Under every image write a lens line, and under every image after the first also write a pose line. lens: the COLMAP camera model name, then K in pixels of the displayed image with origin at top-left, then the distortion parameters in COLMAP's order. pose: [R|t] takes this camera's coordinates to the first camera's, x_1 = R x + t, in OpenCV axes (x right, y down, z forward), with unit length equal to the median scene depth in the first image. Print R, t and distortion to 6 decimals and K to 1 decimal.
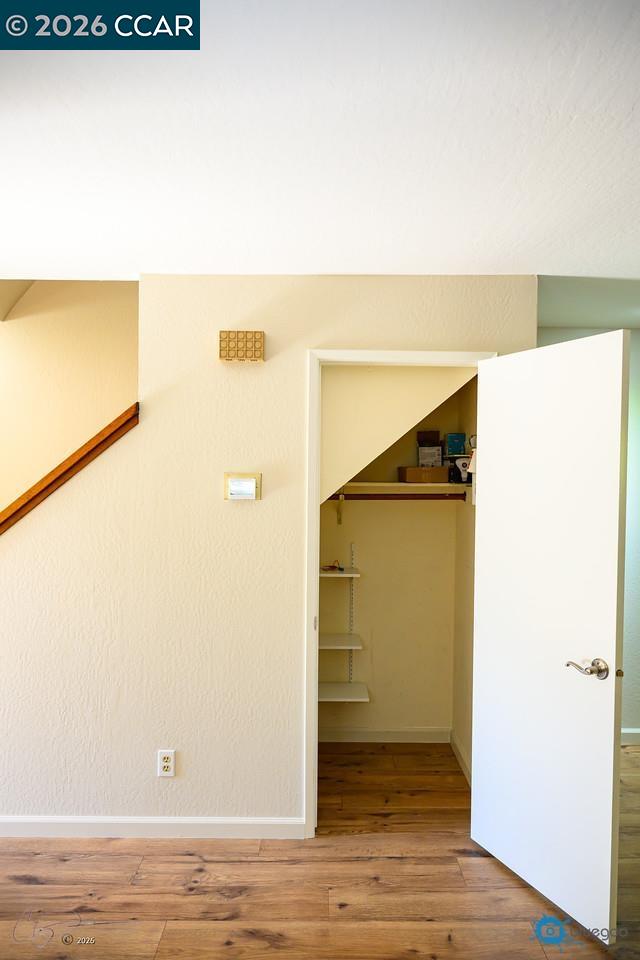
lens RADIAL K [[653.2, 0, 320.0], [0, 653.2, 480.0], [0, 0, 1]] dist [-0.003854, -0.001590]
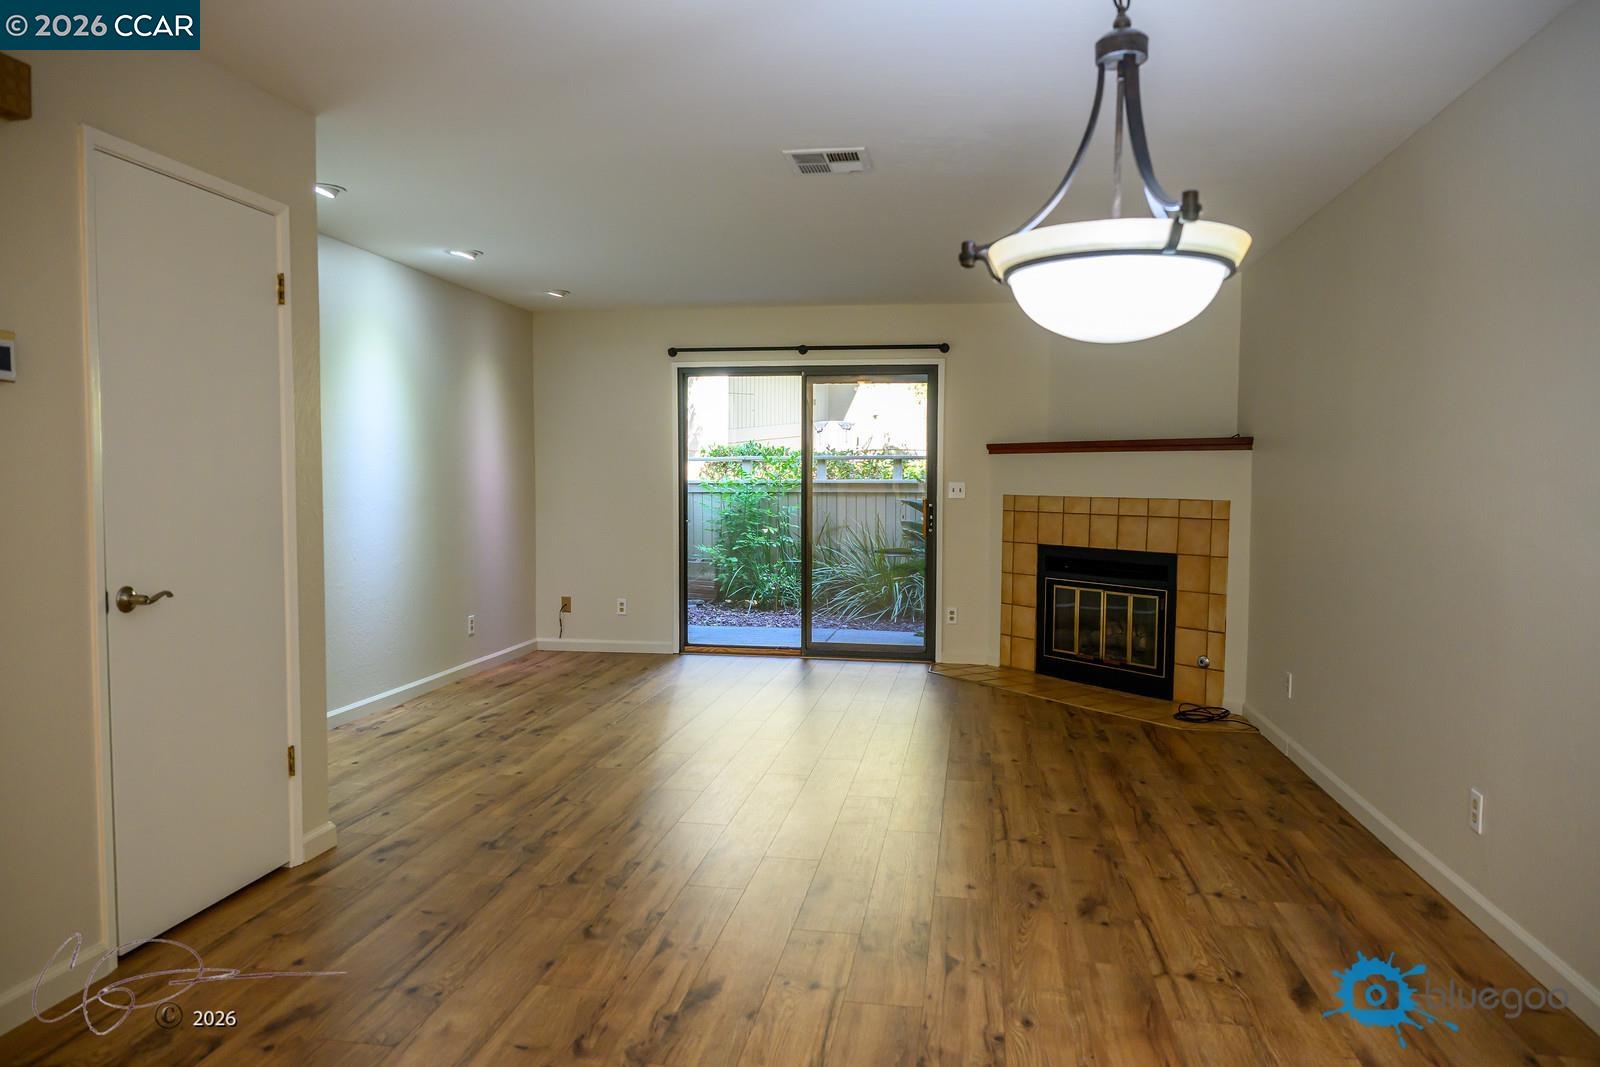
lens RADIAL K [[1088.7, 0, 800.0], [0, 1088.7, 533.5], [0, 0, 1]] dist [-0.003854, -0.001590]
pose [[0.156453, -0.055426, 0.986129, -0.923073], [0.024481, 0.998335, 0.052228, 0.130729], [-0.987382, 0.015970, 0.157549, 0.250420]]
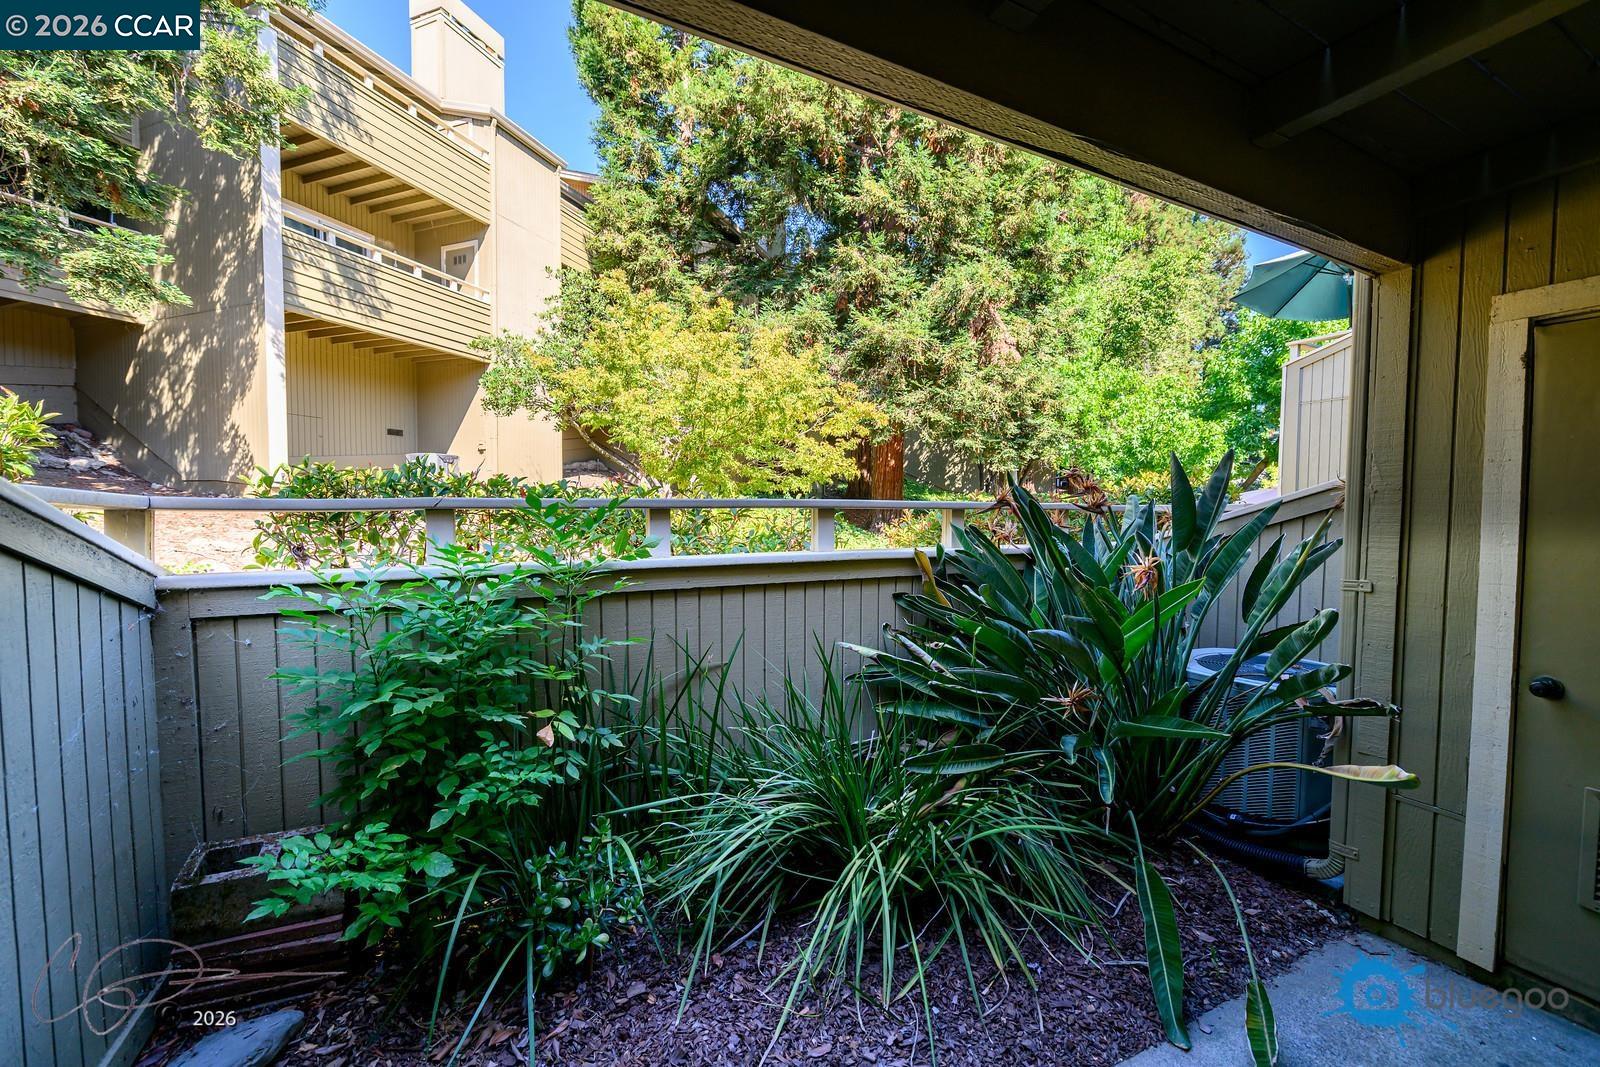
lens RADIAL K [[650.6, 0, 800.0], [0, 650.6, 533.5], [0, 0, 1]] dist [-0.000434, -0.000197]
pose [[-0.456995, -0.035814, 0.888748, 2.311194], [0.019679, 0.998537, 0.050358, 0.059865], [-0.889252, 0.040503, -0.455622, 1.103987]]
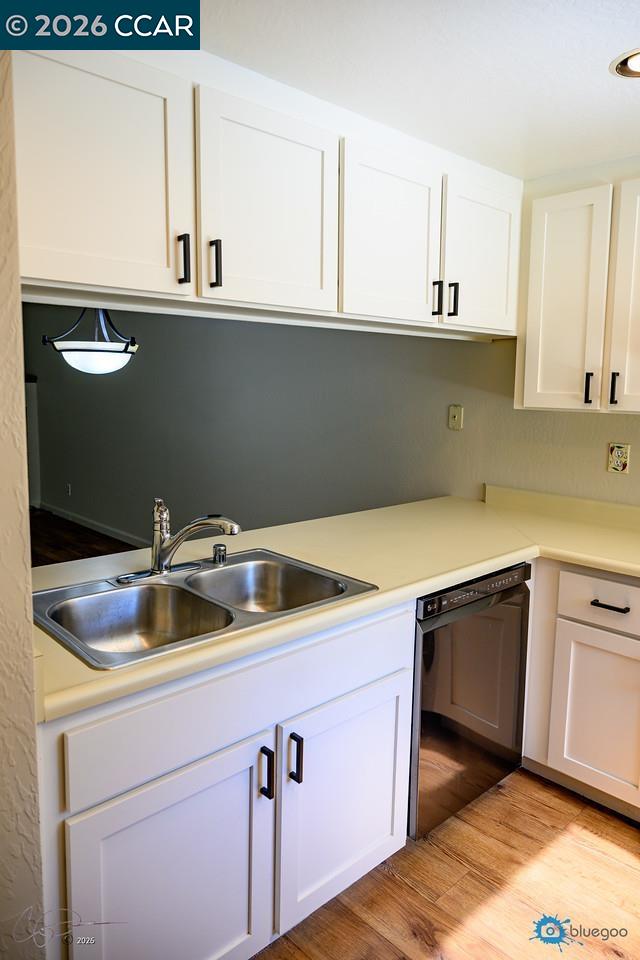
lens RADIAL K [[661.7, 0, 317.3], [0, 661.7, 459.5], [0, 0, 1]] dist [-0.002378, -0.002710]
pose [[-0.687999, -0.100209, 0.718760, -1.479426], [0.002542, 0.990082, 0.140470, 0.031354], [-0.725707, 0.098470, -0.680920, 0.771209]]
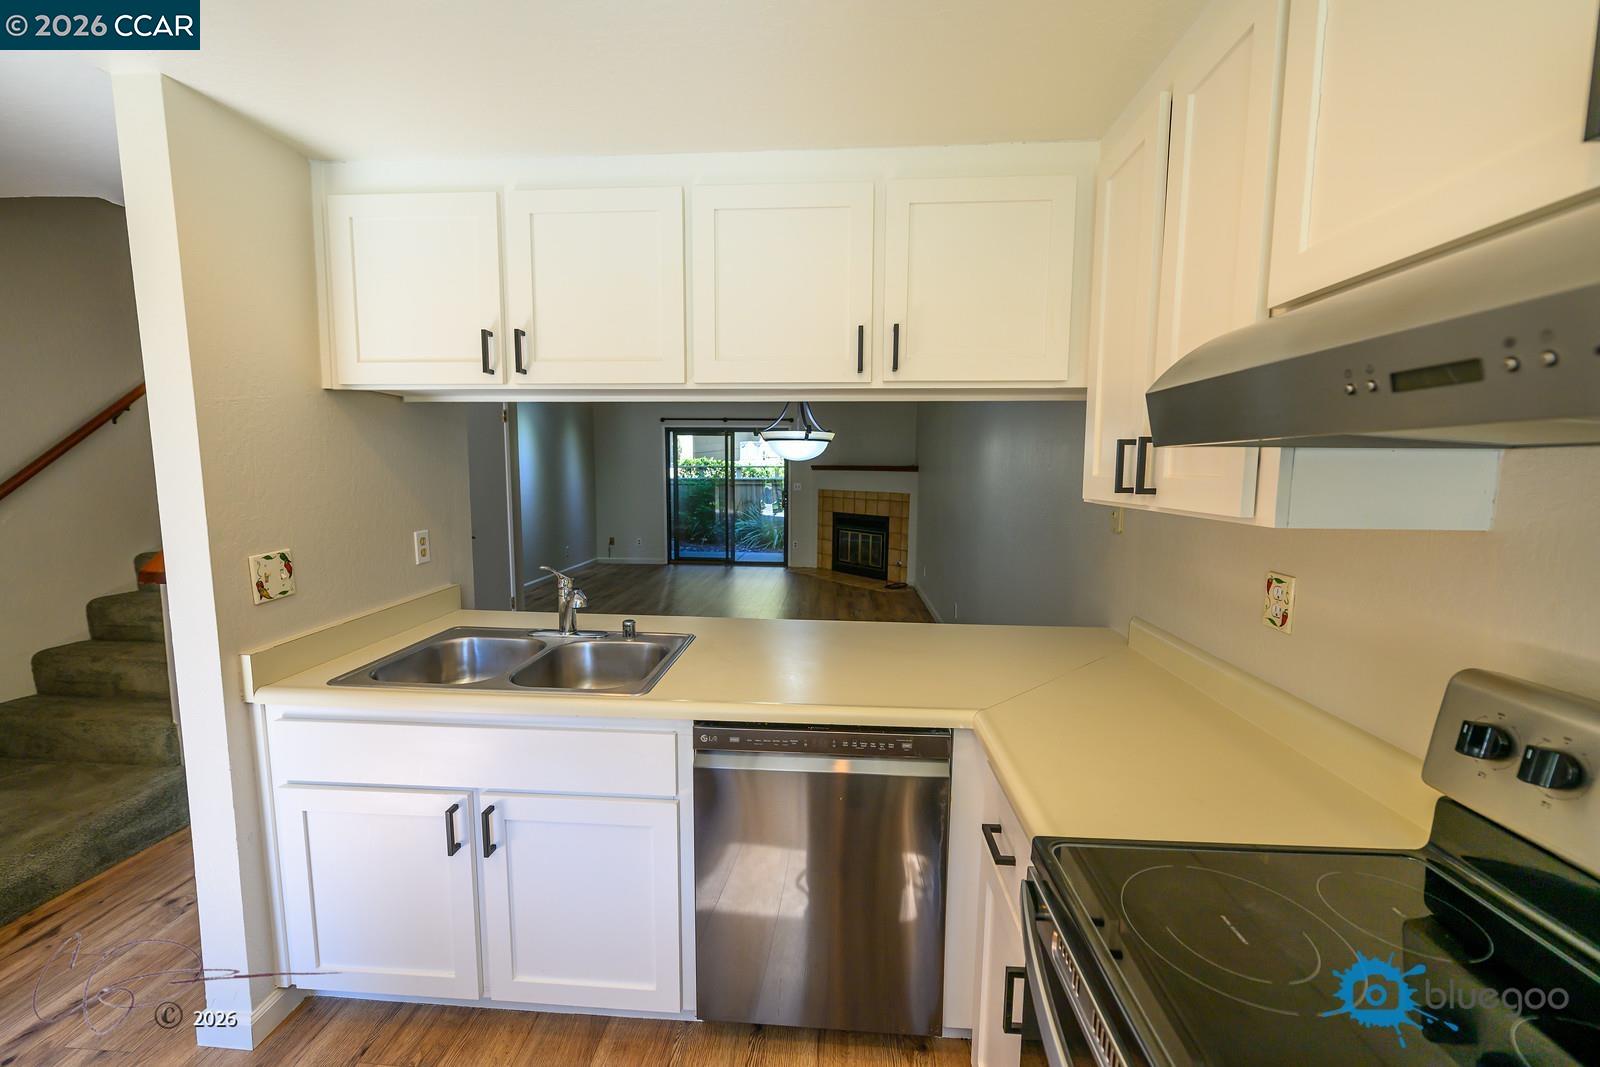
lens RADIAL K [[631.0, 0, 800.0], [0, 631.0, 533.5], [0, 0, 1]] dist [-0.000420, -0.000035]
pose [[0.059033, -0.108691, 0.992321, -1.590516], [0.020751, 0.993974, 0.107637, 0.057270], [-0.998040, 0.014237, 0.060933, 0.068027]]
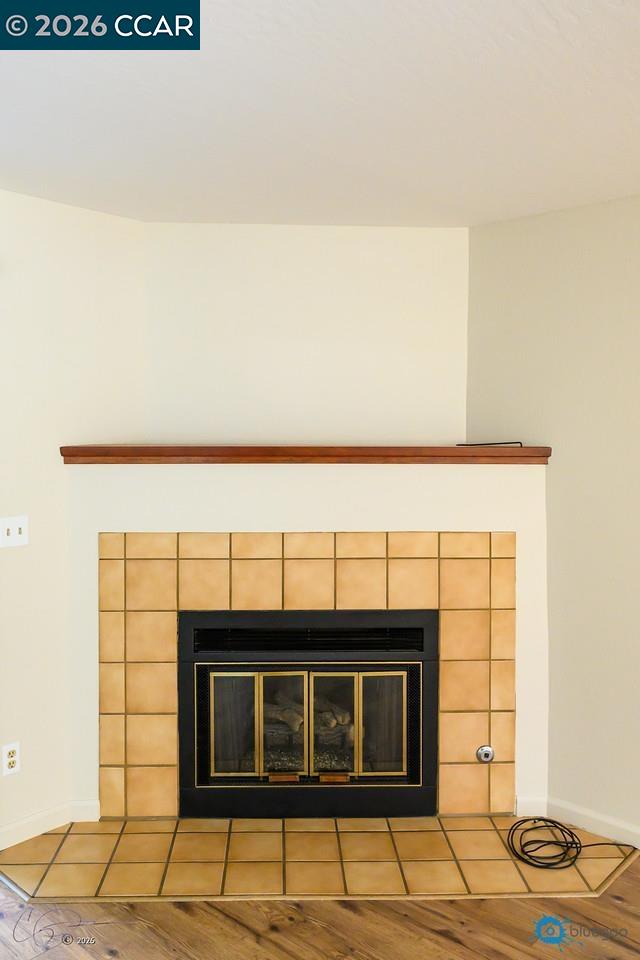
lens RADIAL K [[777.0, 0, 296.3], [0, 777.0, 458.3], [0, 0, 1]] dist [-0.002022, -0.000264]
pose [[-0.732430, -0.032195, 0.680080, 0.868706], [0.015247, 0.997855, 0.063660, 0.009289], [-0.680671, 0.056995, -0.730369, 0.814992]]
